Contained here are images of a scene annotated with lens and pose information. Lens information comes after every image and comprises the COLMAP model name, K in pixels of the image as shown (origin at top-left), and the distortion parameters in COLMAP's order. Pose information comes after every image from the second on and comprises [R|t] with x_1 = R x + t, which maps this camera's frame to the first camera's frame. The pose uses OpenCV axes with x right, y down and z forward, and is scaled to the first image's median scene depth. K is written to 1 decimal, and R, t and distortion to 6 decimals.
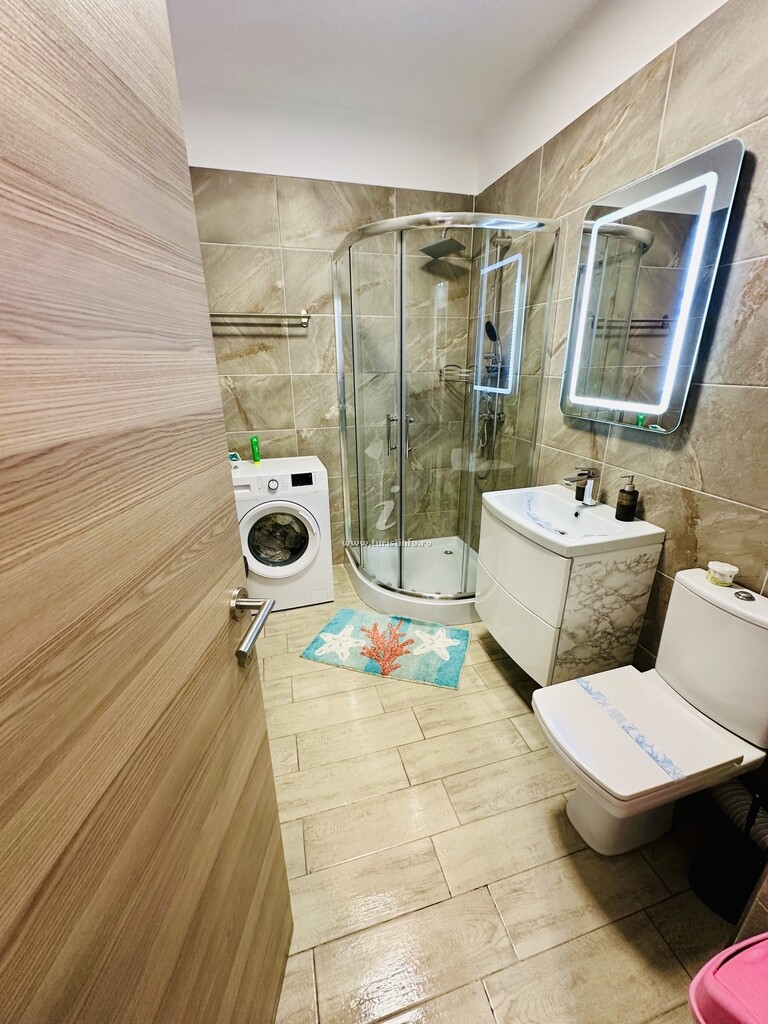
lens RADIAL K [[409.4, 0, 384.5], [0, 409.4, 511.8], [0, 0, 1]] dist [-0.001199, -0.000407]
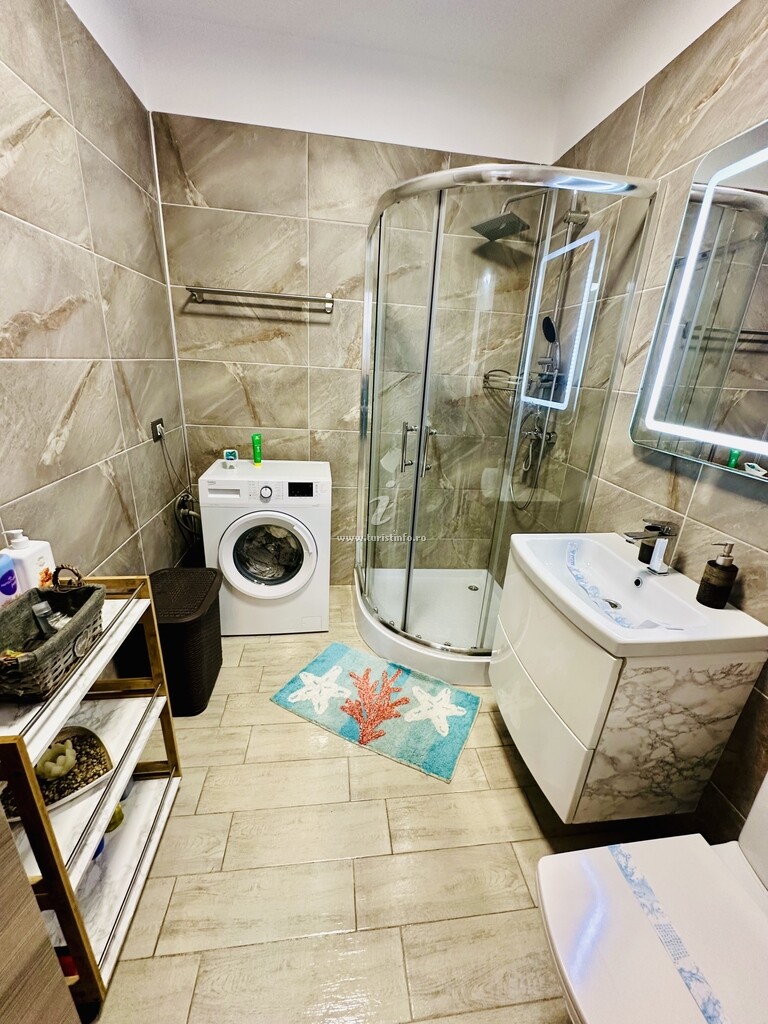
lens RADIAL K [[409.4, 0, 384.2], [0, 409.4, 511.1], [0, 0, 1]] dist [-0.001199, -0.000407]
pose [[0.986930, 0.112192, -0.115685, 0.077759], [-0.113217, 0.993568, -0.002315, -0.054445], [0.114681, 0.015382, 0.993283, 0.184128]]
